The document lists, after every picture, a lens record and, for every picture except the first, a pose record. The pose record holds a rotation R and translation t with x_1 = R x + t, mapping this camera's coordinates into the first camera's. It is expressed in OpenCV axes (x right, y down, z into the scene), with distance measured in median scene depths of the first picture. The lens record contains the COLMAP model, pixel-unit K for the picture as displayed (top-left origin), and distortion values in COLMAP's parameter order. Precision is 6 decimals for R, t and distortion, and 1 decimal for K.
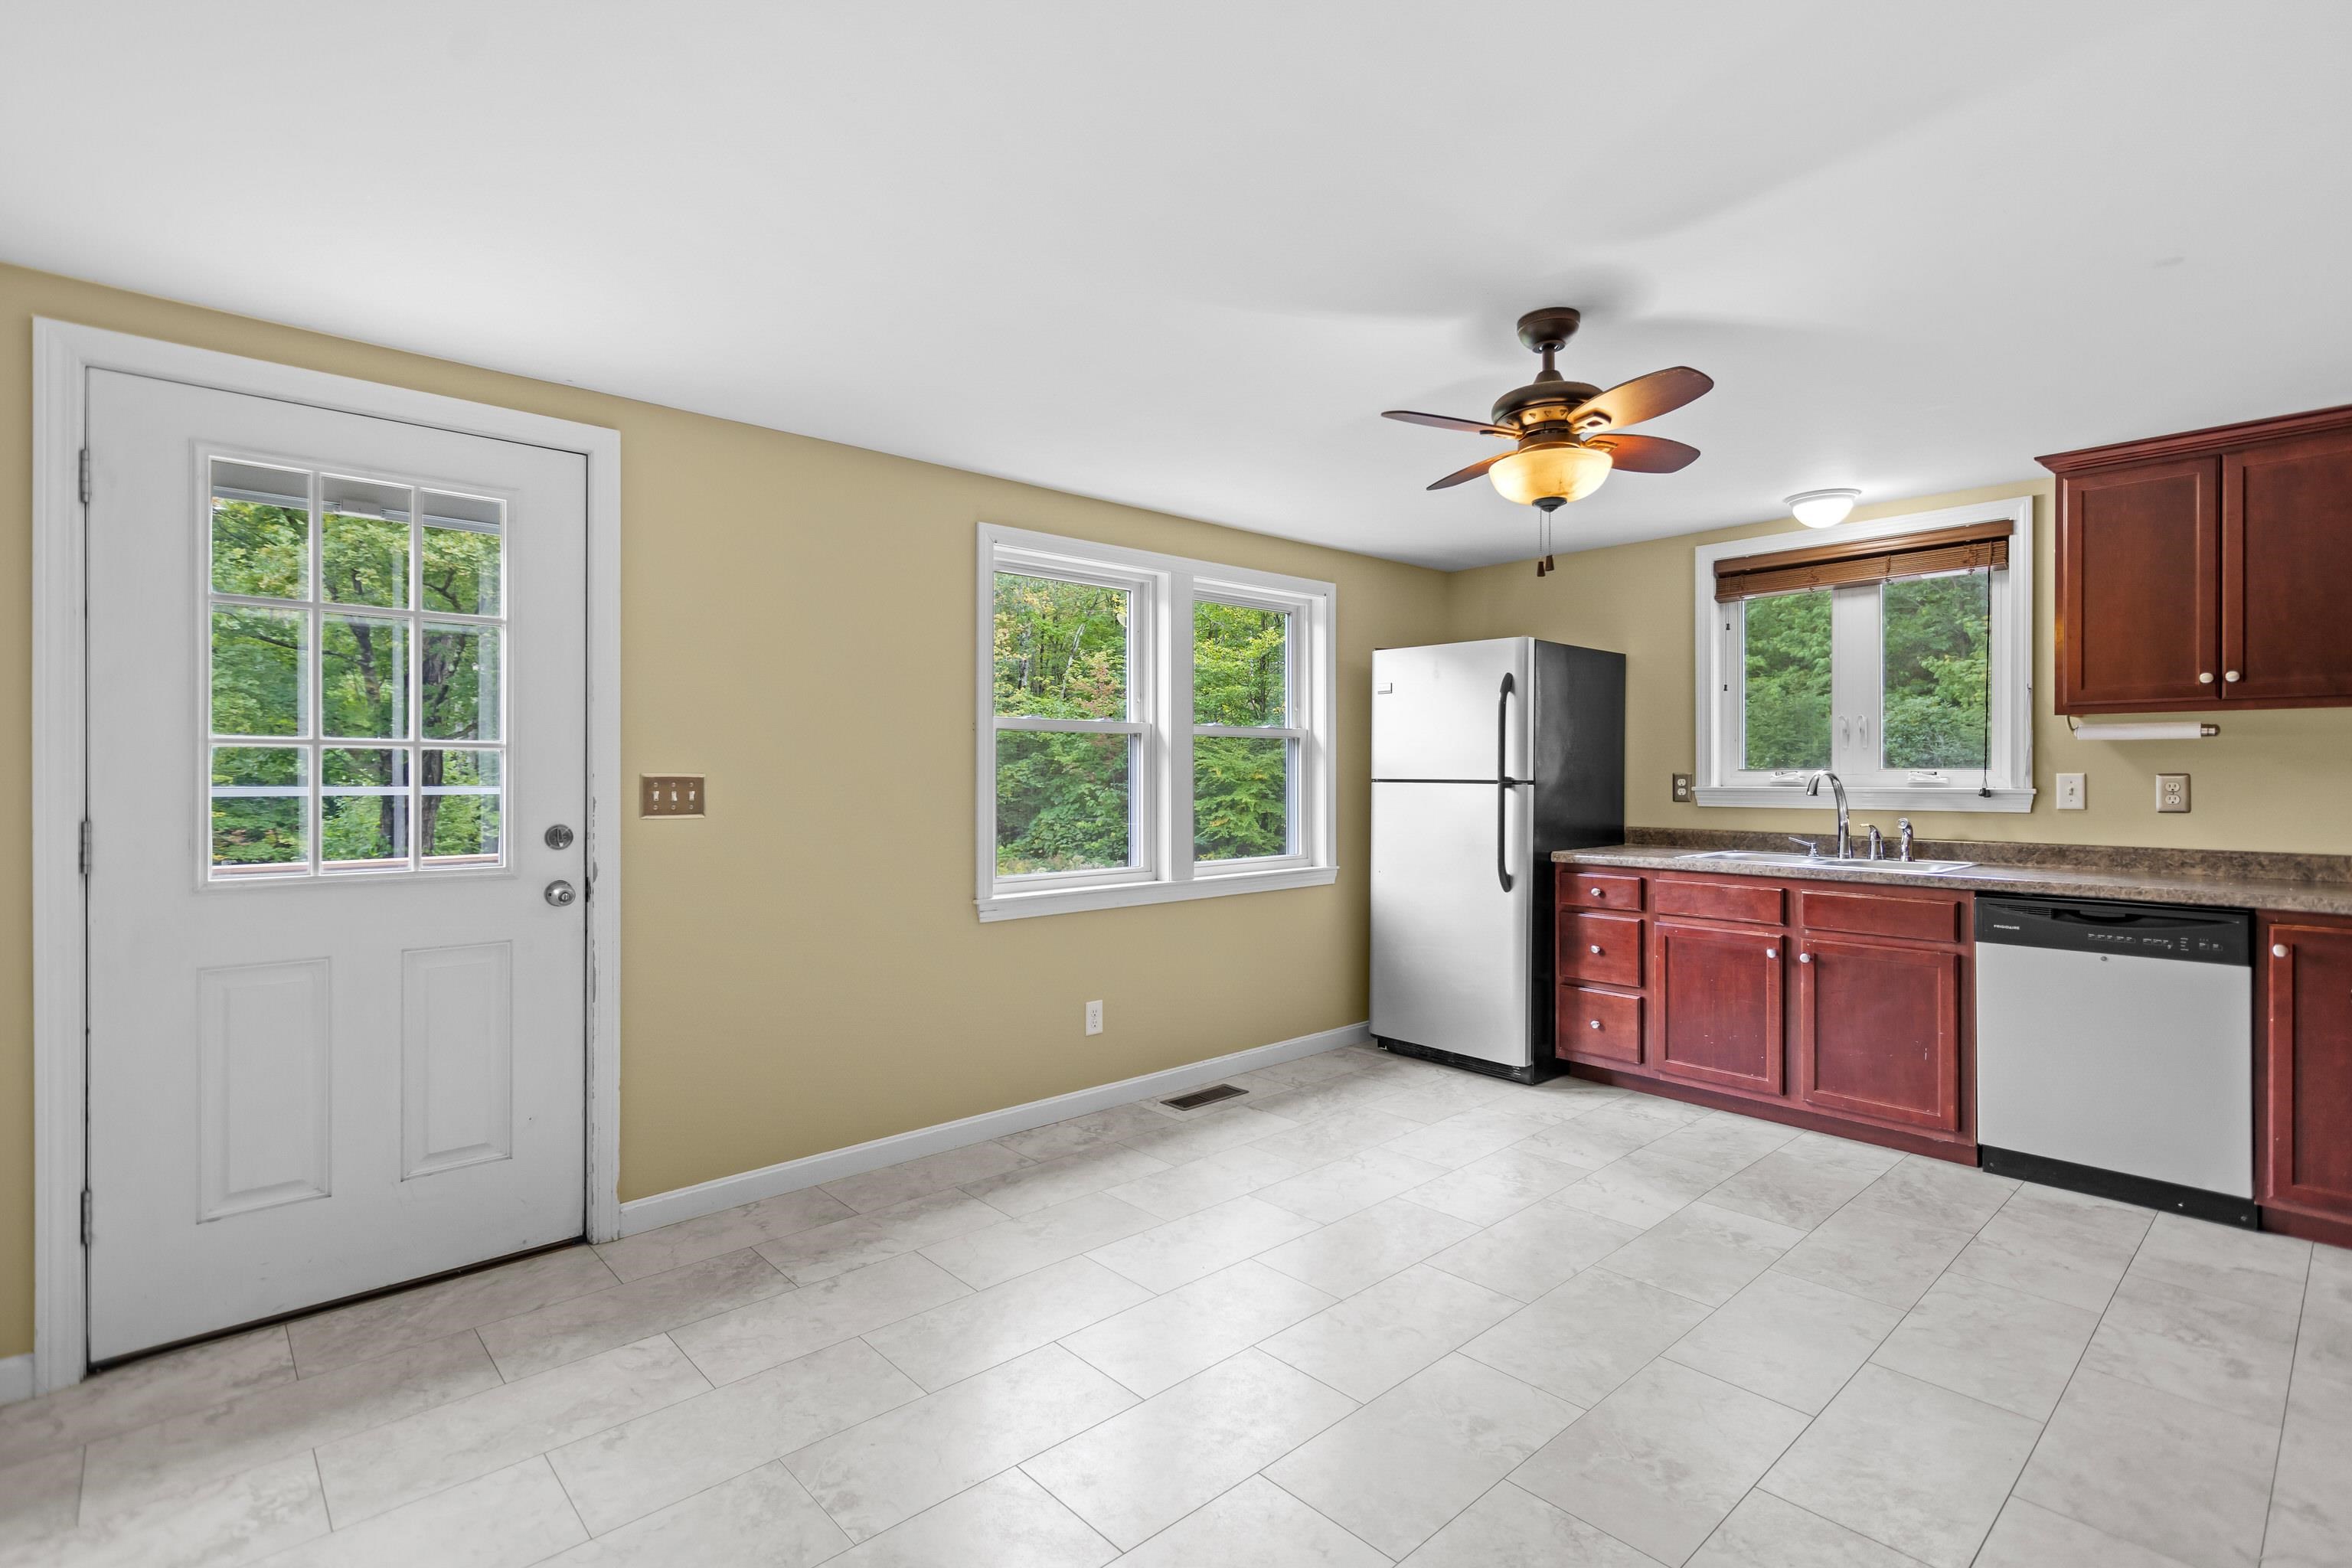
lens RADIAL K [[1115.1, 0, 1184.8], [0, 1115.1, 783.5], [0, 0, 1]] dist [0.001798, 0.000664]
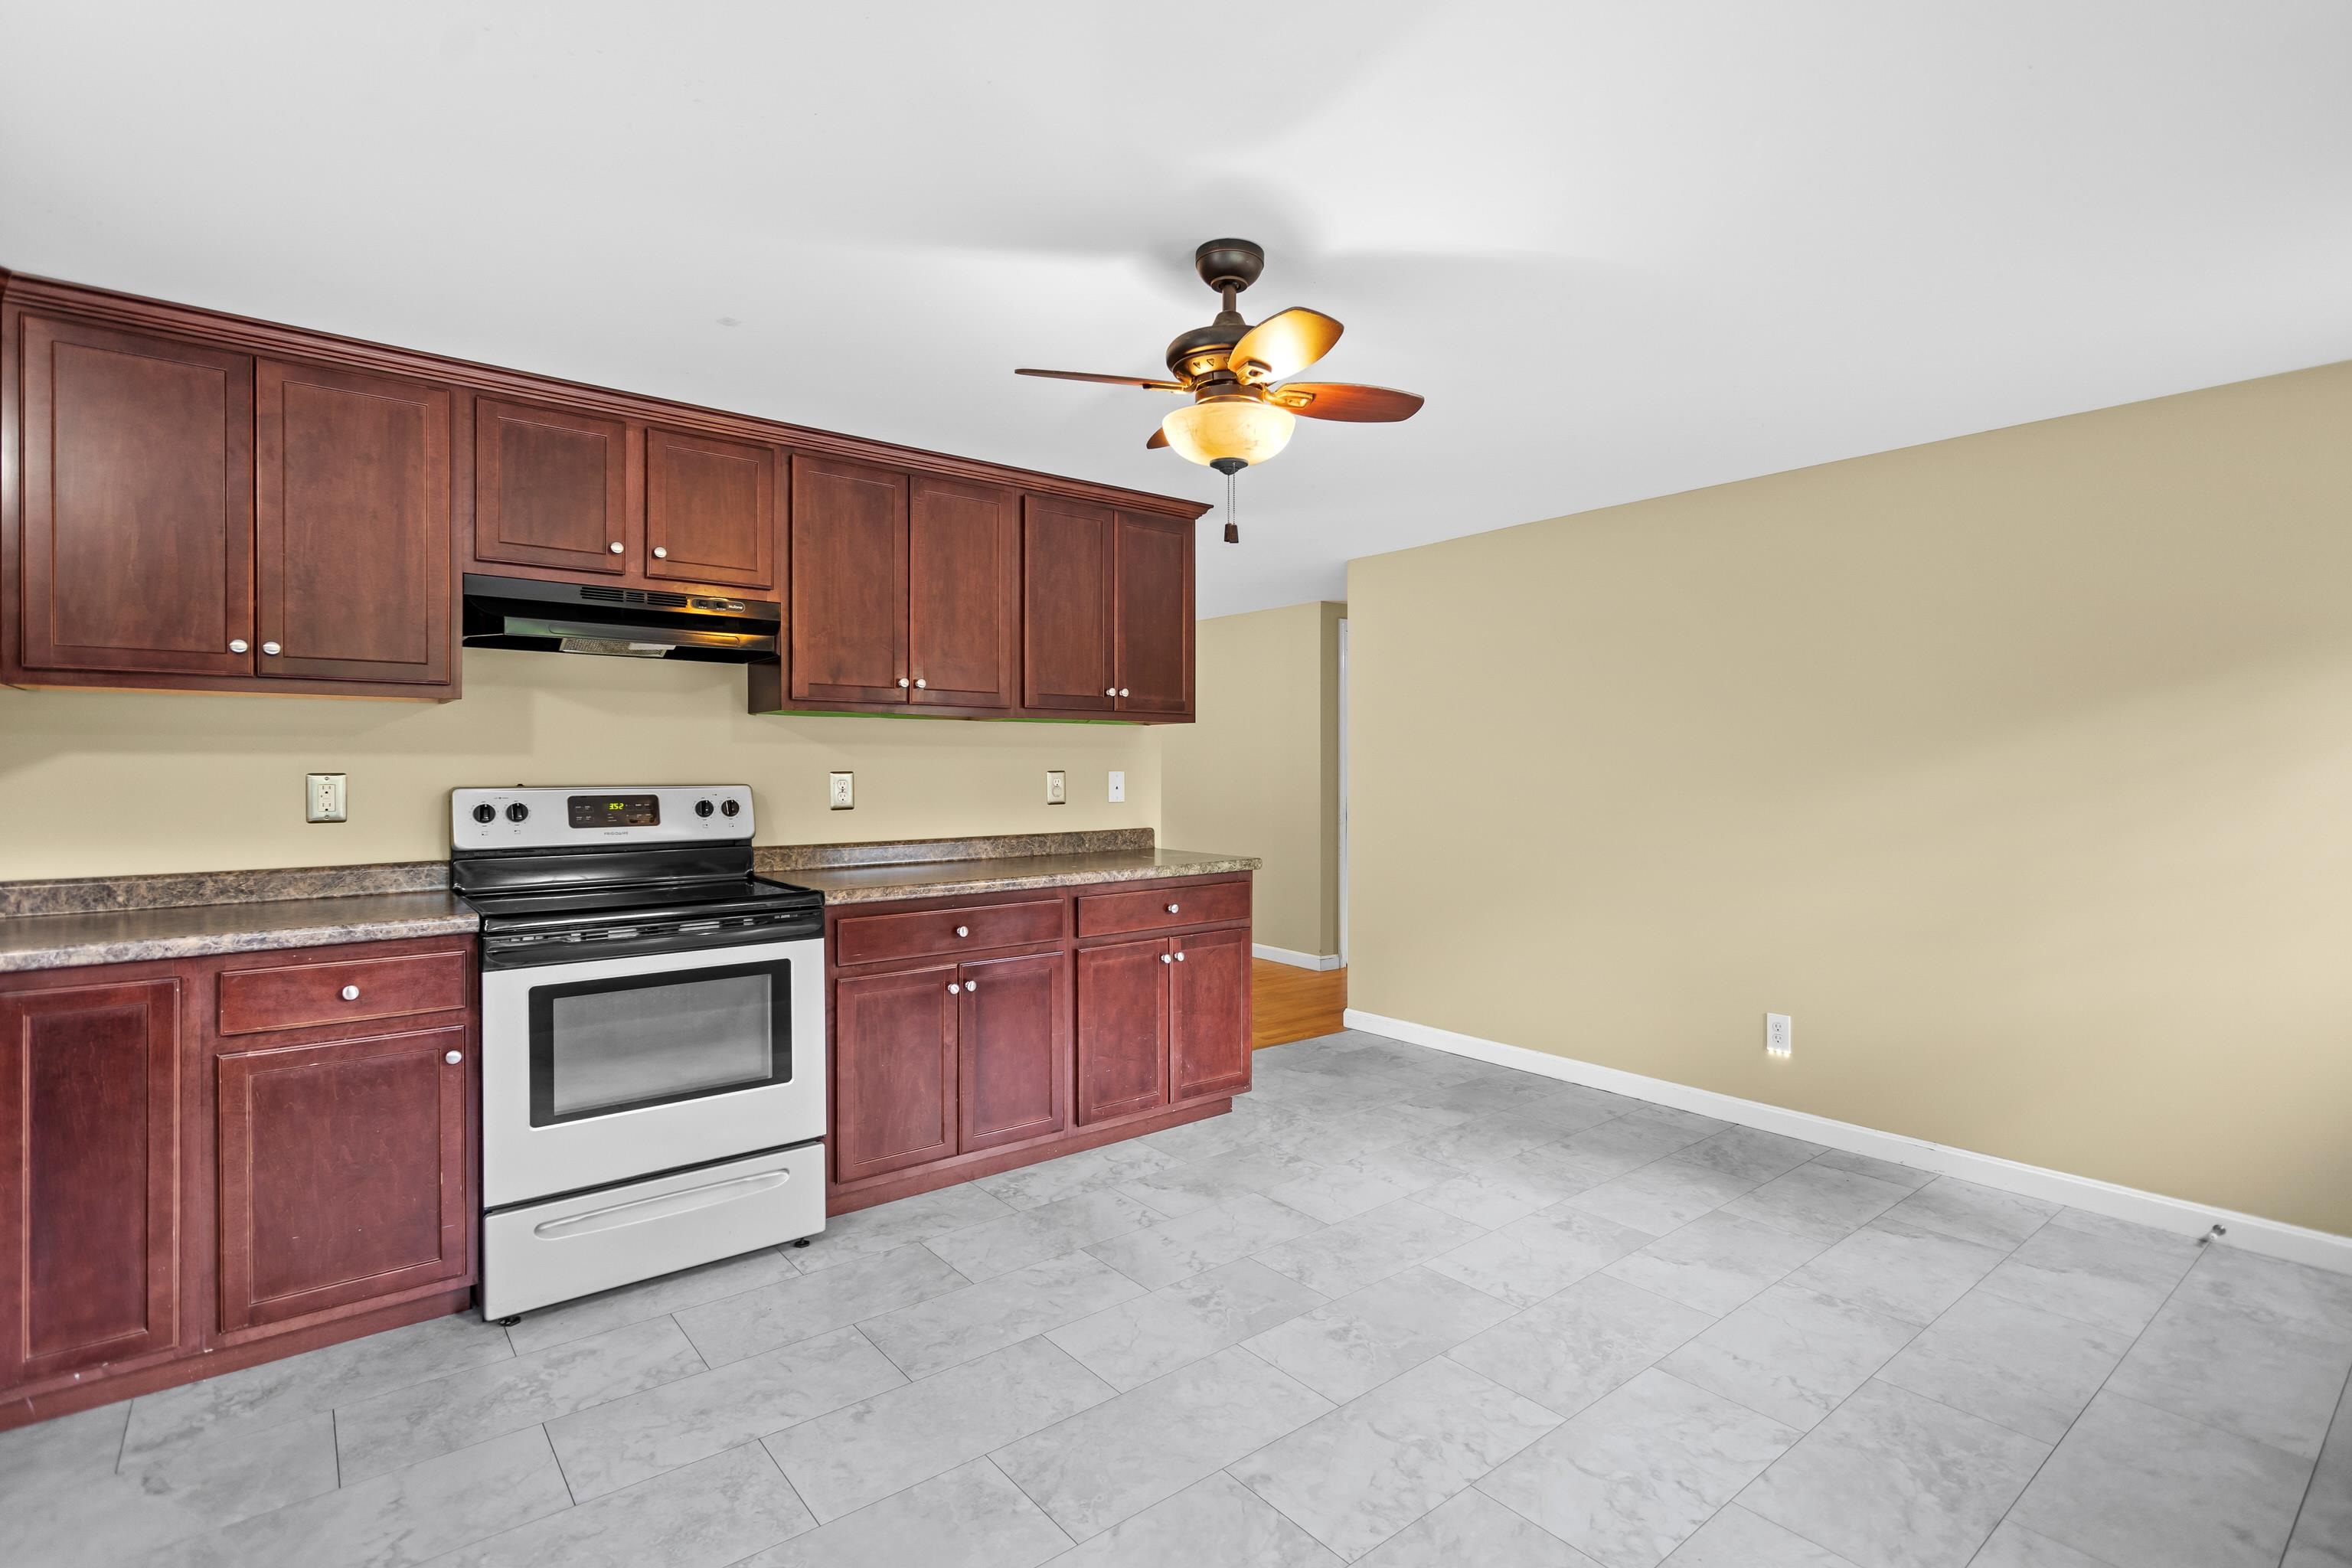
lens RADIAL K [[1115.1, 0, 1183.2], [0, 1115.1, 775.1], [0, 0, 1]] dist [0.001798, 0.000664]
pose [[-0.997753, -0.000378, 0.066994, 0.201311], [0.001154, 0.999739, 0.022825, -0.018214], [-0.066985, 0.022851, -0.997492, 1.242208]]
